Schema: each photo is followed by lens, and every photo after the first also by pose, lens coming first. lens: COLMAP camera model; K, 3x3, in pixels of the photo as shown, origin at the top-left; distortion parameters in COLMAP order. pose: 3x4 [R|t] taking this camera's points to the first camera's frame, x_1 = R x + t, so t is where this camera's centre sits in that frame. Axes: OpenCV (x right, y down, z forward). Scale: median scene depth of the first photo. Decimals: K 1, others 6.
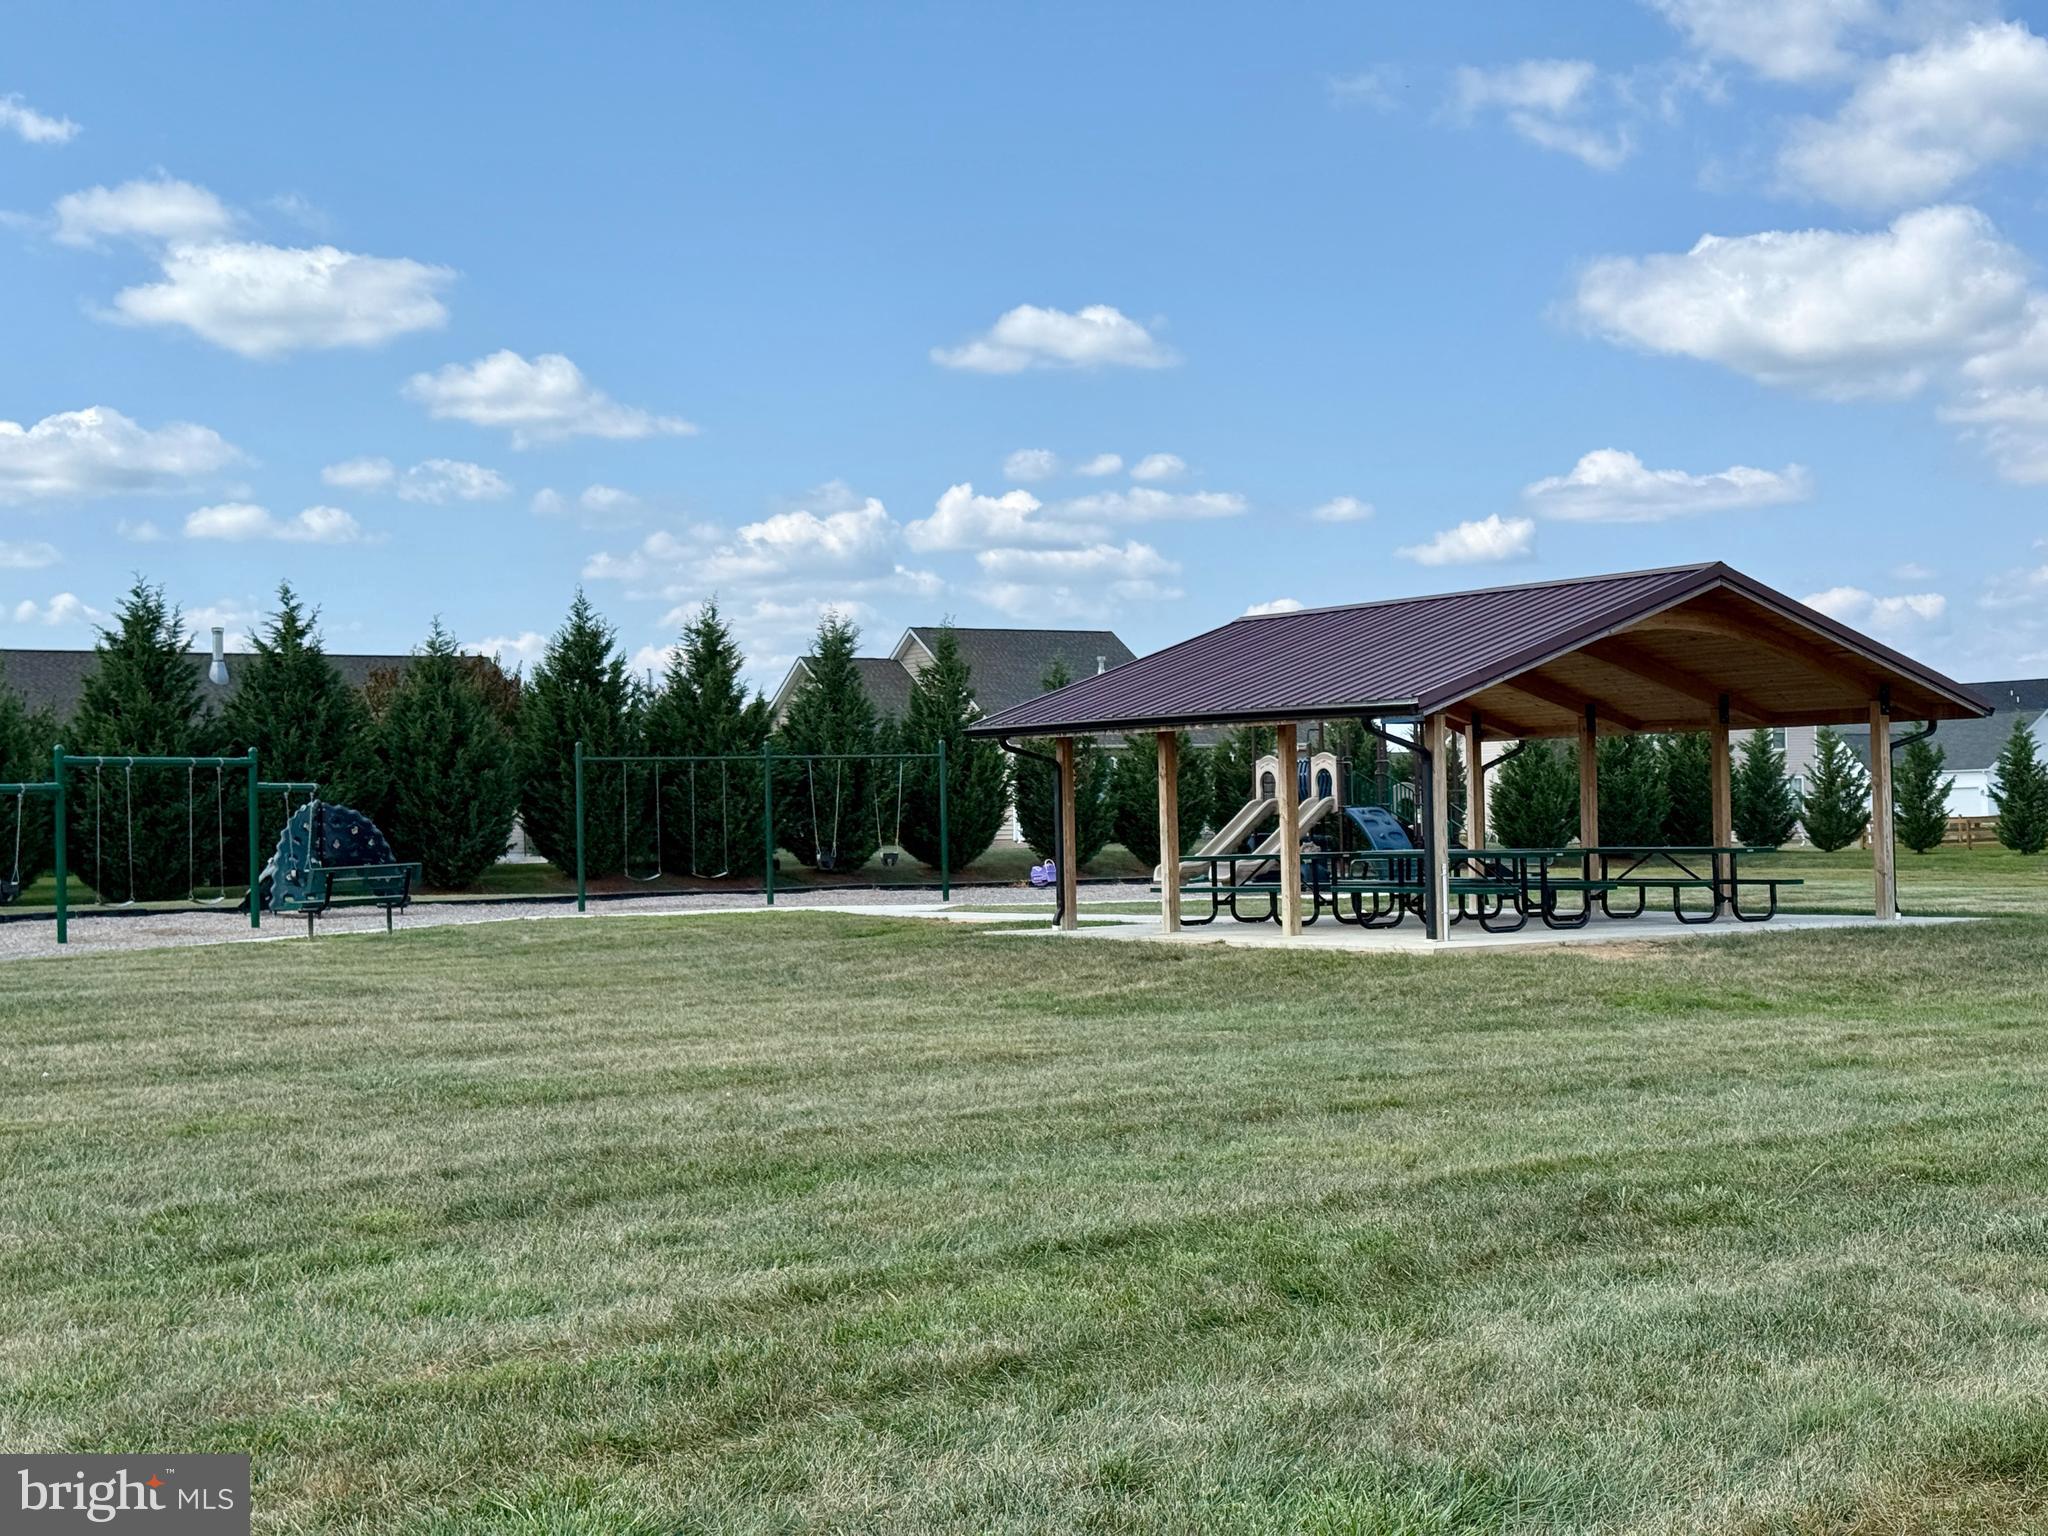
lens RADIAL K [[2885.1, 0, 1028.6], [0, 2885.1, 772.3], [0, 0, 1]] dist [0.237193, -0.453338]
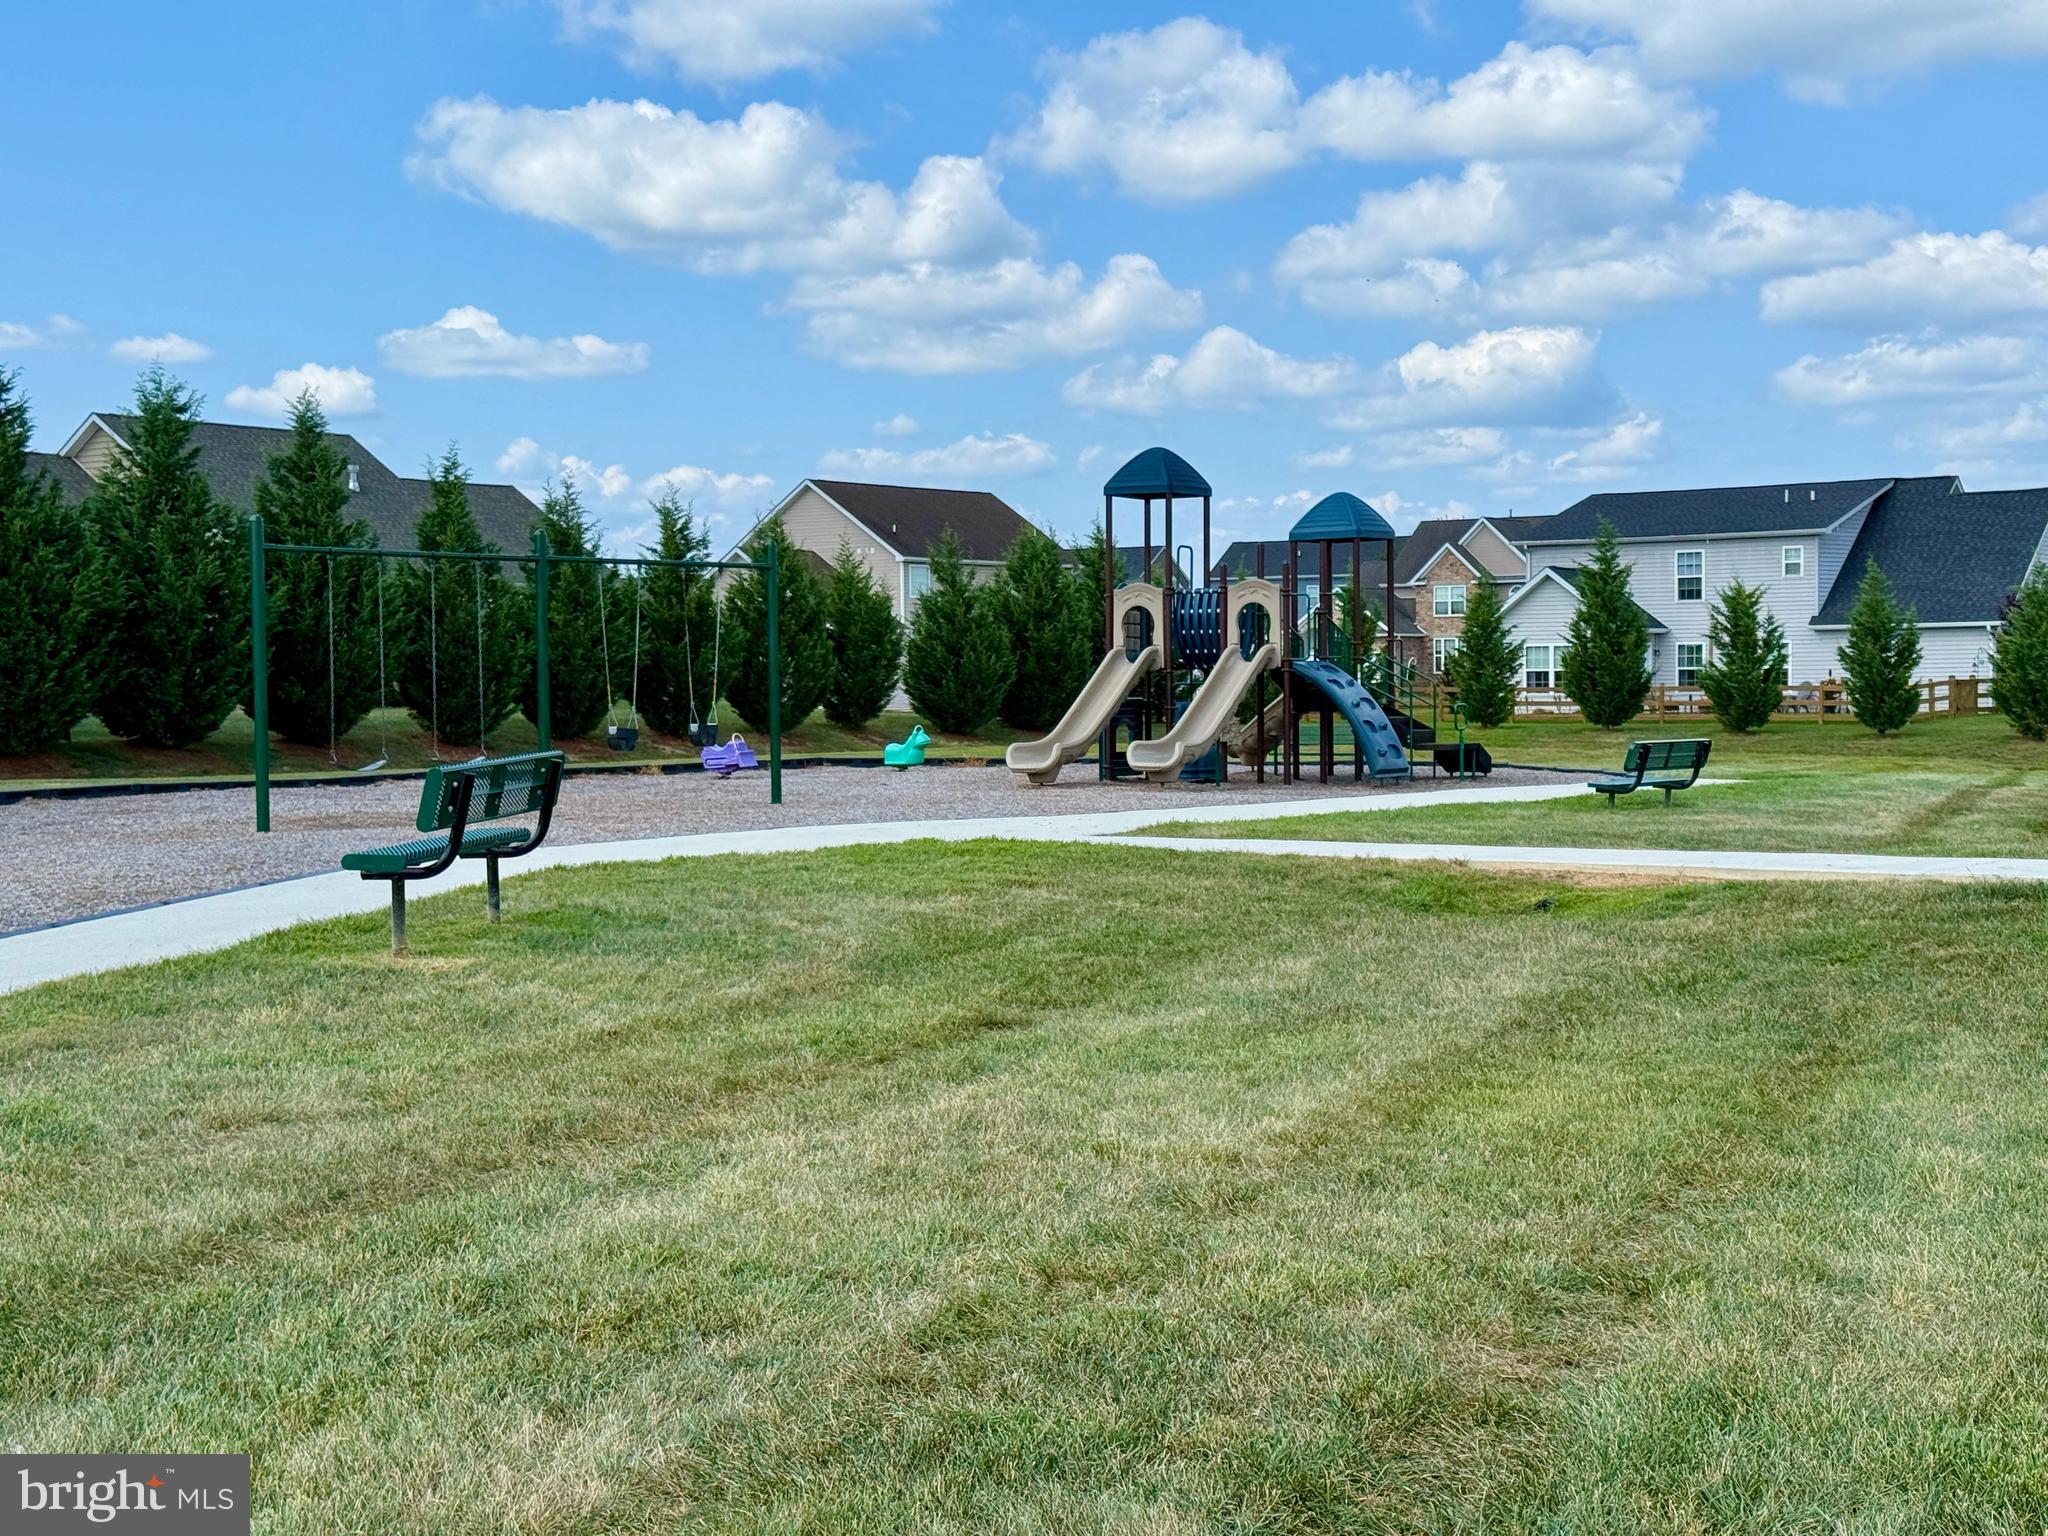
lens RADIAL K [[2885.1, 0, 1028.6], [0, 2885.1, 772.3], [0, 0, 1]] dist [0.237193, -0.453338]
pose [[0.920026, -0.000135, 0.391857, -0.151308], [-0.017793, 0.998954, 0.042119, 0.007644], [-0.391453, -0.045723, 0.919062, 0.272290]]
